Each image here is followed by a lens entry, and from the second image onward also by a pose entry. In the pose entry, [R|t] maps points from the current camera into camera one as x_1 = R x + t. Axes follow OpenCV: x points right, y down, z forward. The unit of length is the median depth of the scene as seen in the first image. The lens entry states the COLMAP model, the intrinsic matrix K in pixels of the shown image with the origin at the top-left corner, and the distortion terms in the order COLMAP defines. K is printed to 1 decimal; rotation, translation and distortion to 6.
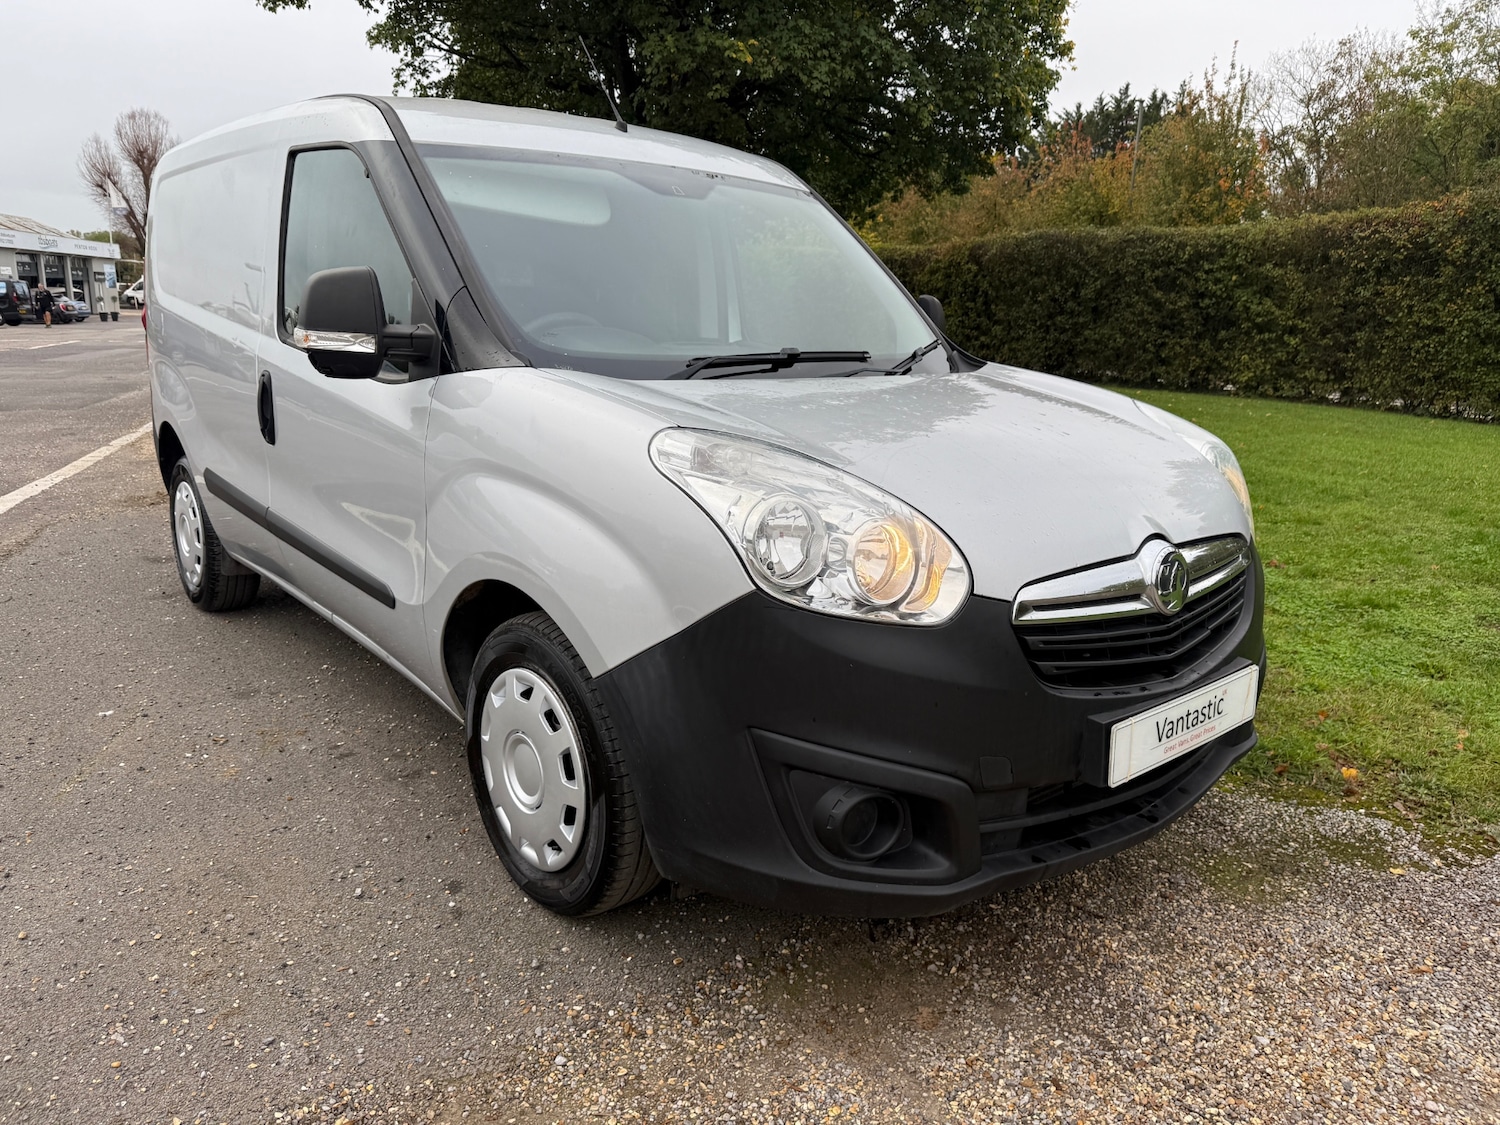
lens RADIAL K [[1060.5, 0, 754.2], [0, 1060.5, 558.5], [0, 0, 1]] dist [0.017623, -0.022851]
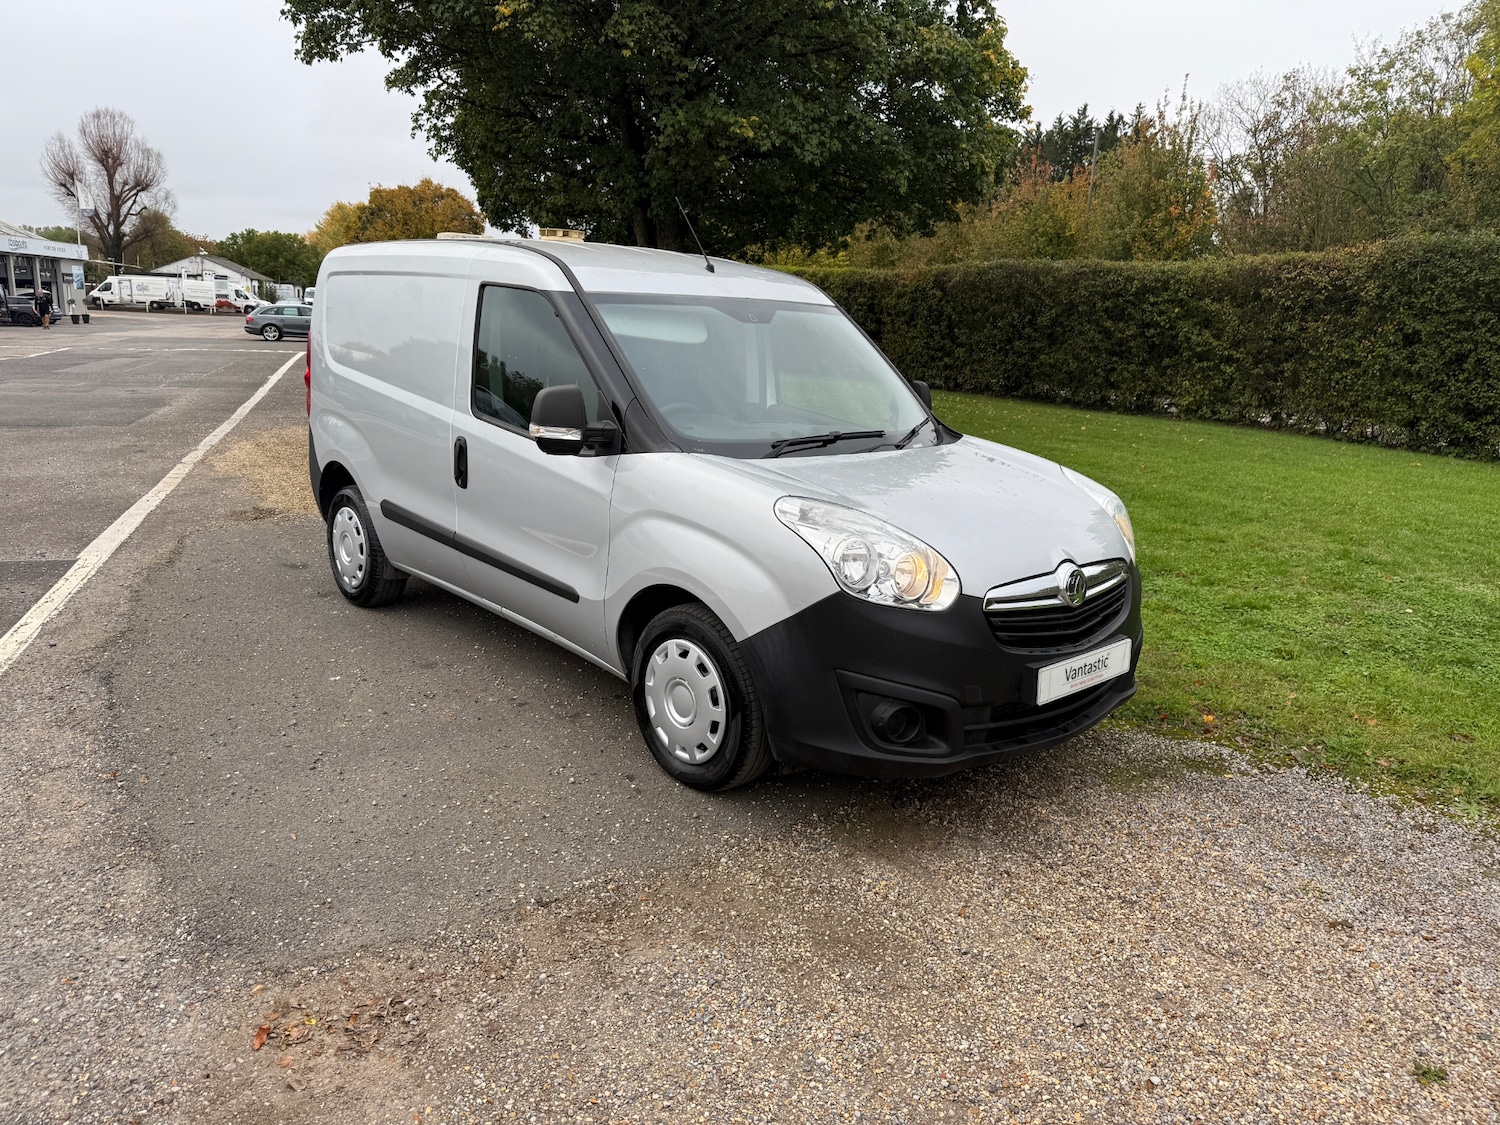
lens RADIAL K [[1060.5, 0, 748.5], [0, 1060.5, 554.1], [0, 0, 1]] dist [0.017623, -0.022851]
pose [[0.999502, 0.006302, 0.030921, -0.125814], [-0.006034, 0.999943, -0.008755, -0.009205], [-0.030975, 0.008564, 0.999483, -0.466467]]
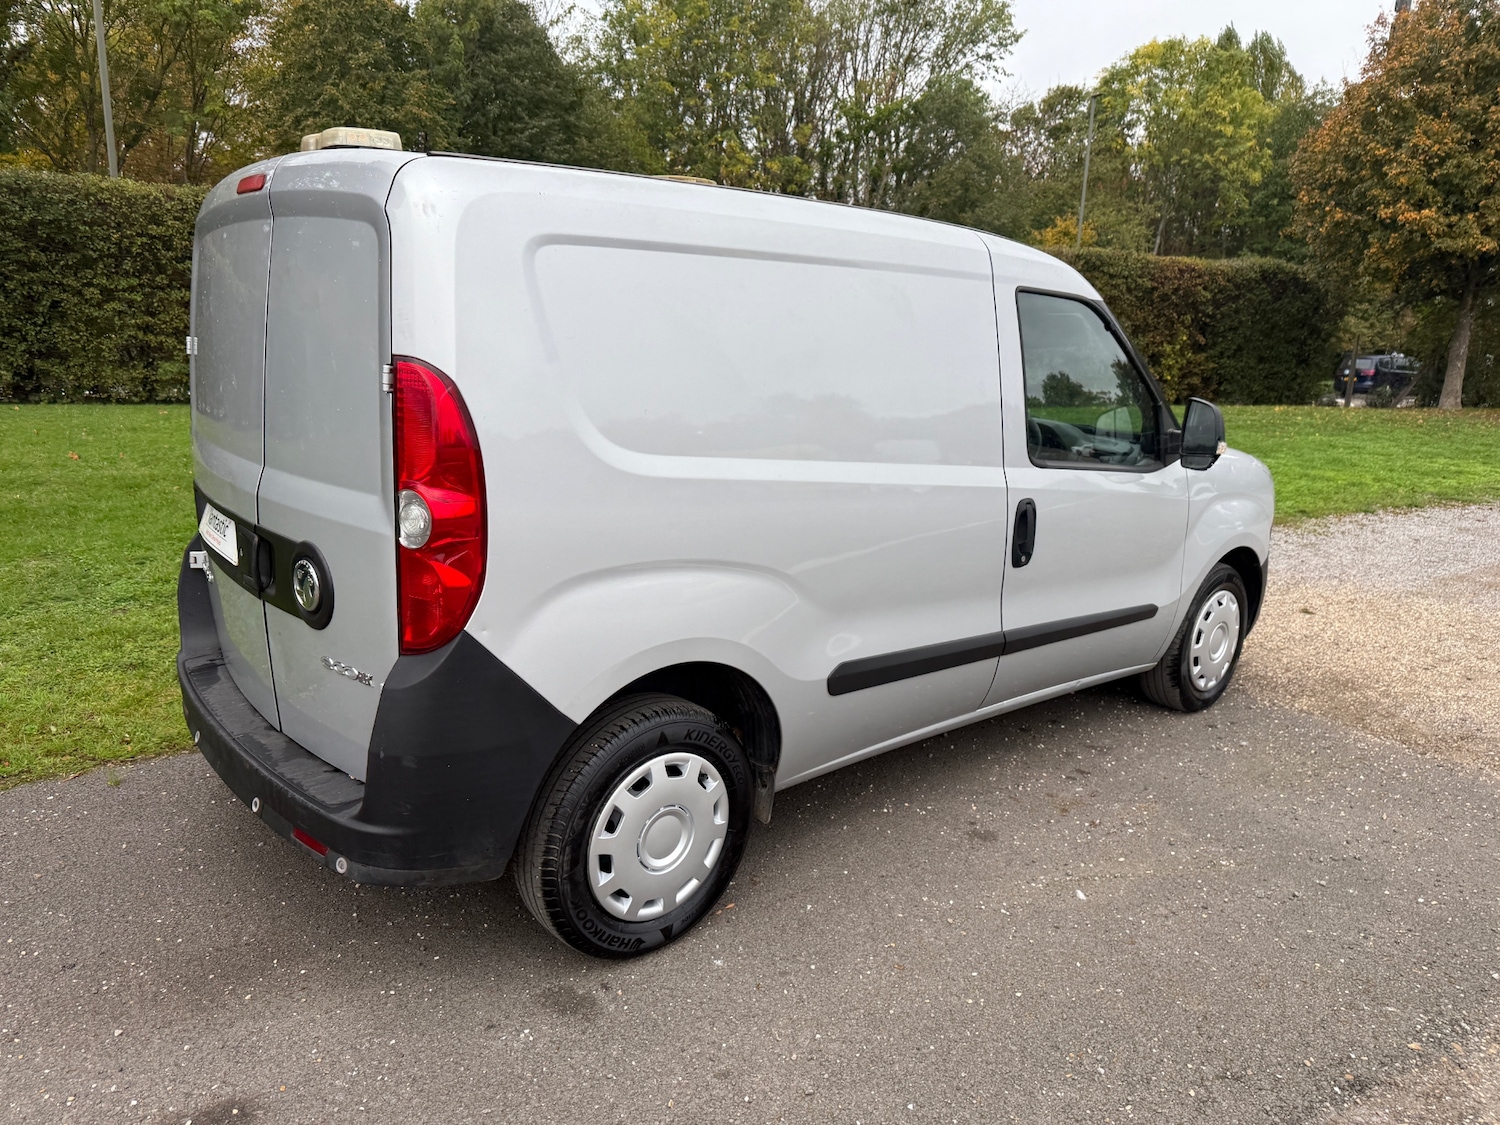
lens RADIAL K [[1060.5, 0, 740.1], [0, 1060.5, 558.3], [0, 0, 1]] dist [0.017623, -0.022851]
pose [[0.006260, -0.247831, 0.968783, -1.598383], [0.191406, 0.951186, 0.242092, -0.458319], [-0.981491, 0.183915, 0.053390, 1.328167]]
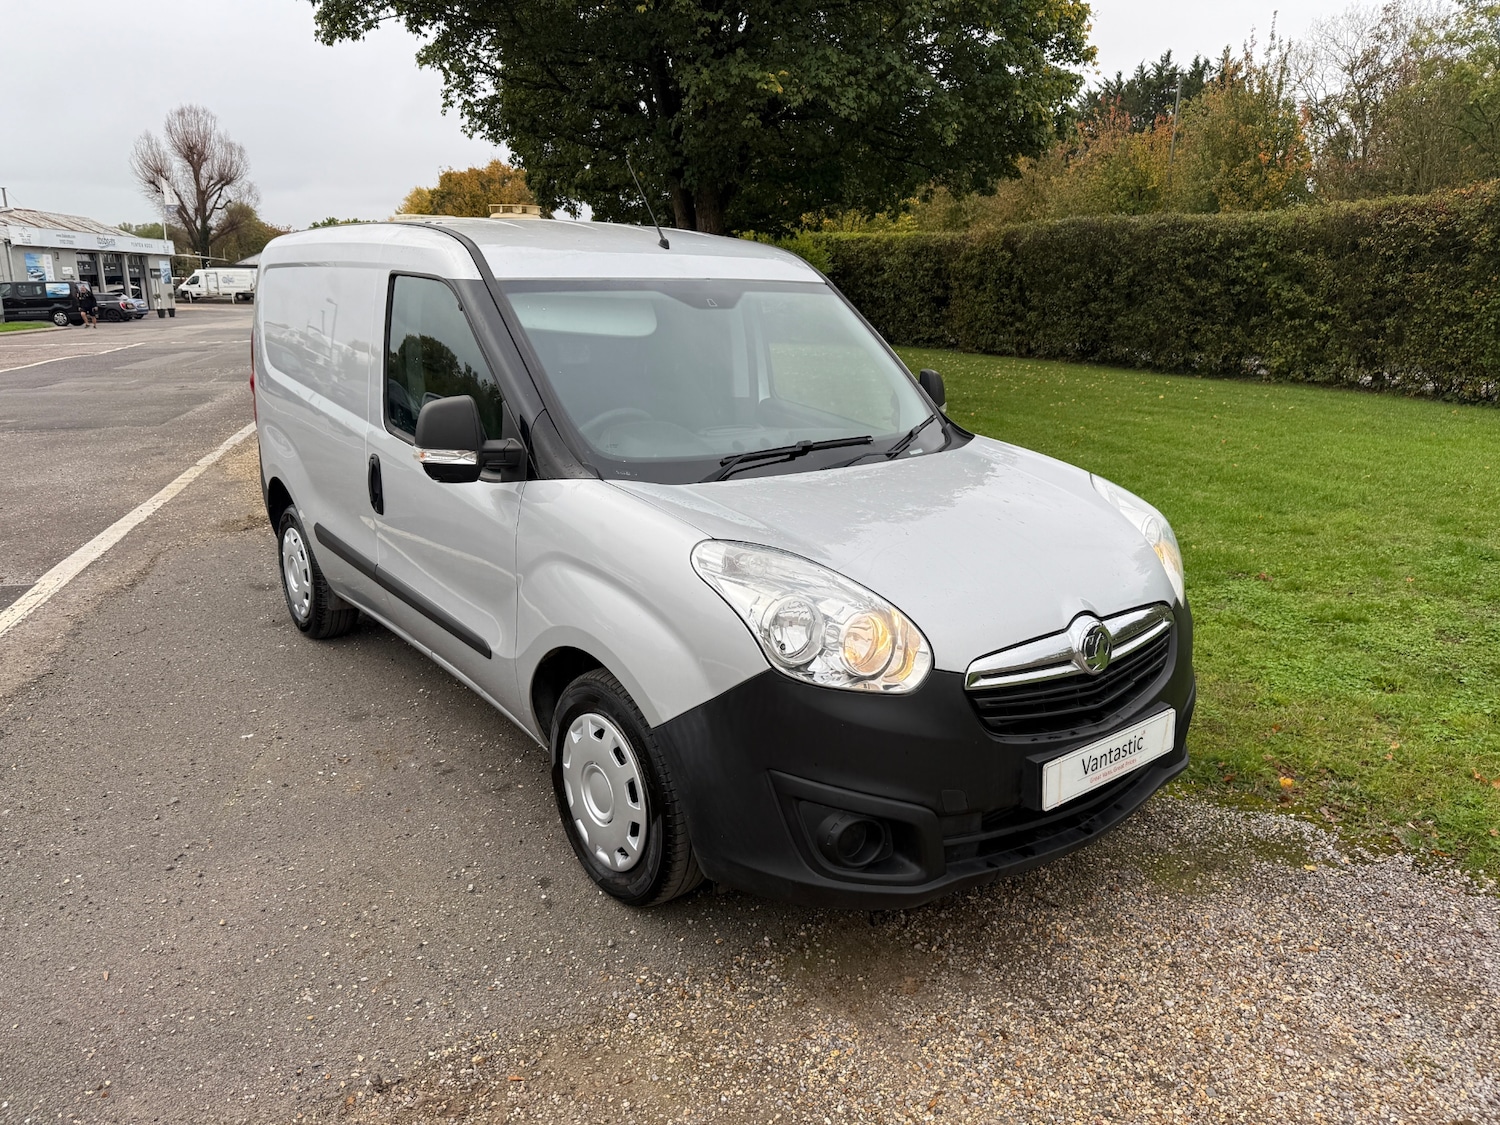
lens RADIAL K [[1060.5, 0, 755.9], [0, 1060.5, 550.3], [0, 0, 1]] dist [0.017623, -0.022851]
pose [[0.999128, -0.013974, -0.039334, 0.022245], [0.014539, 0.999794, 0.014130, -0.084253], [0.039128, -0.014689, 0.999126, -0.207983]]
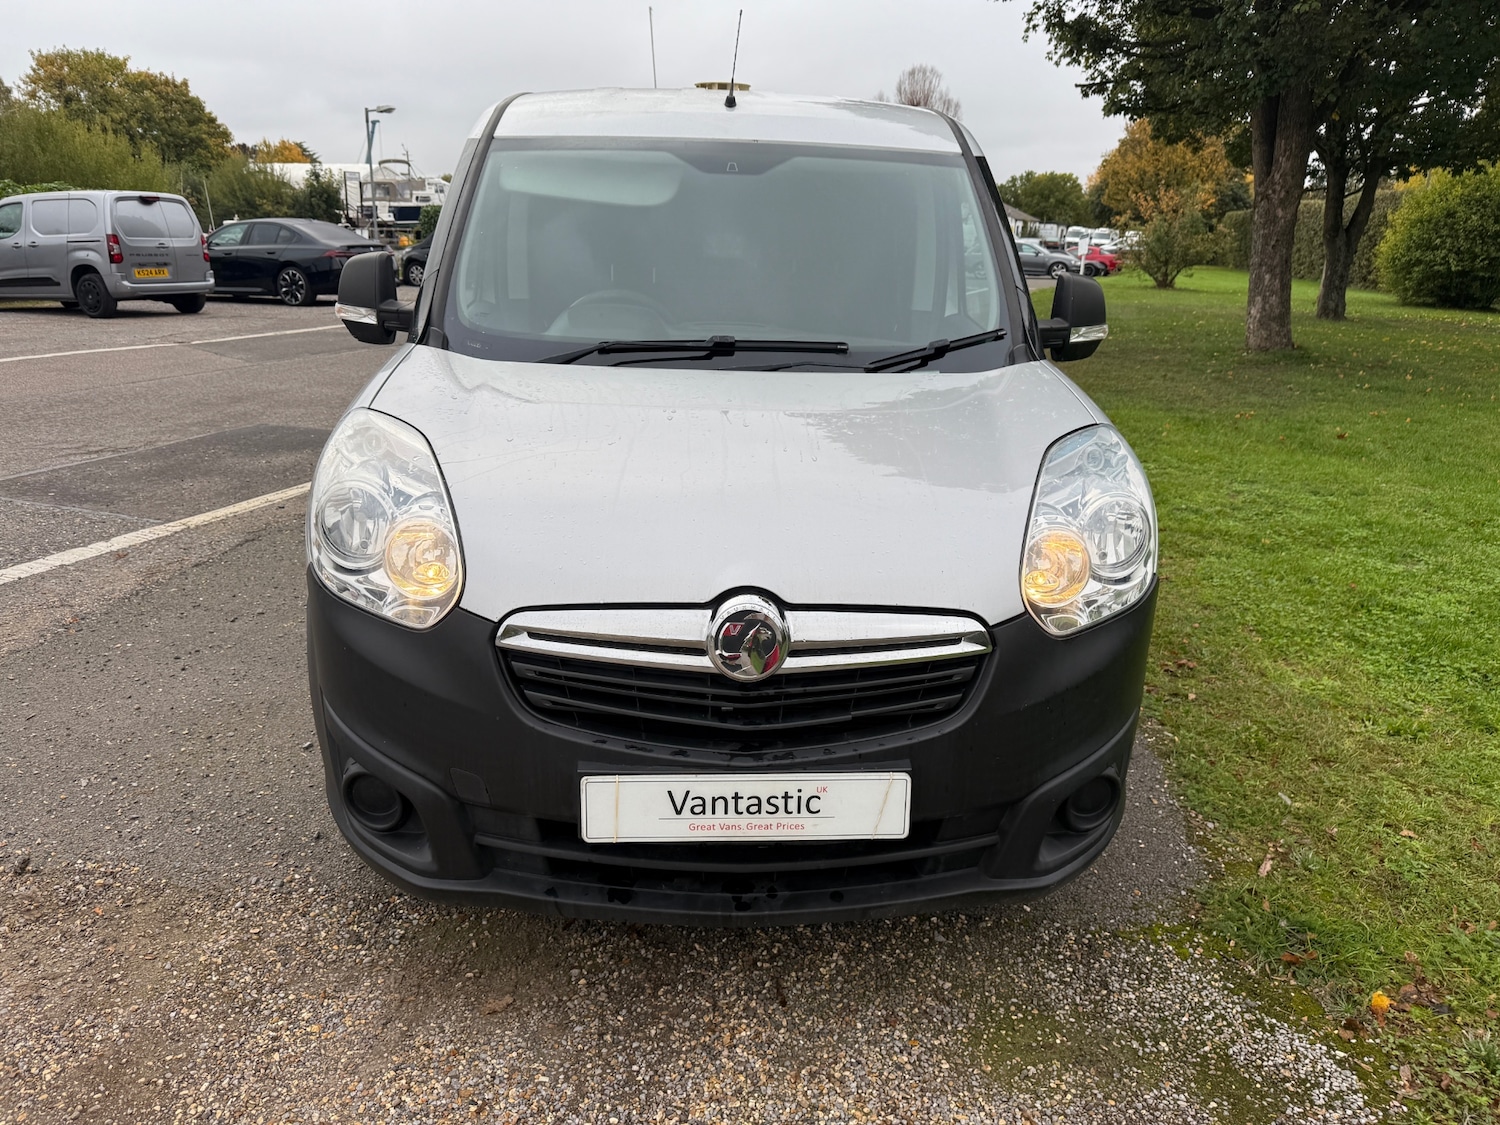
lens RADIAL K [[1060.5, 0, 747.1], [0, 1060.5, 565.5], [0, 0, 1]] dist [0.017623, -0.022851]
pose [[0.793934, 0.179571, -0.580882, 0.606061], [-0.145795, 0.983744, 0.104841, -0.089725], [0.590265, 0.001453, 0.807208, 0.214634]]
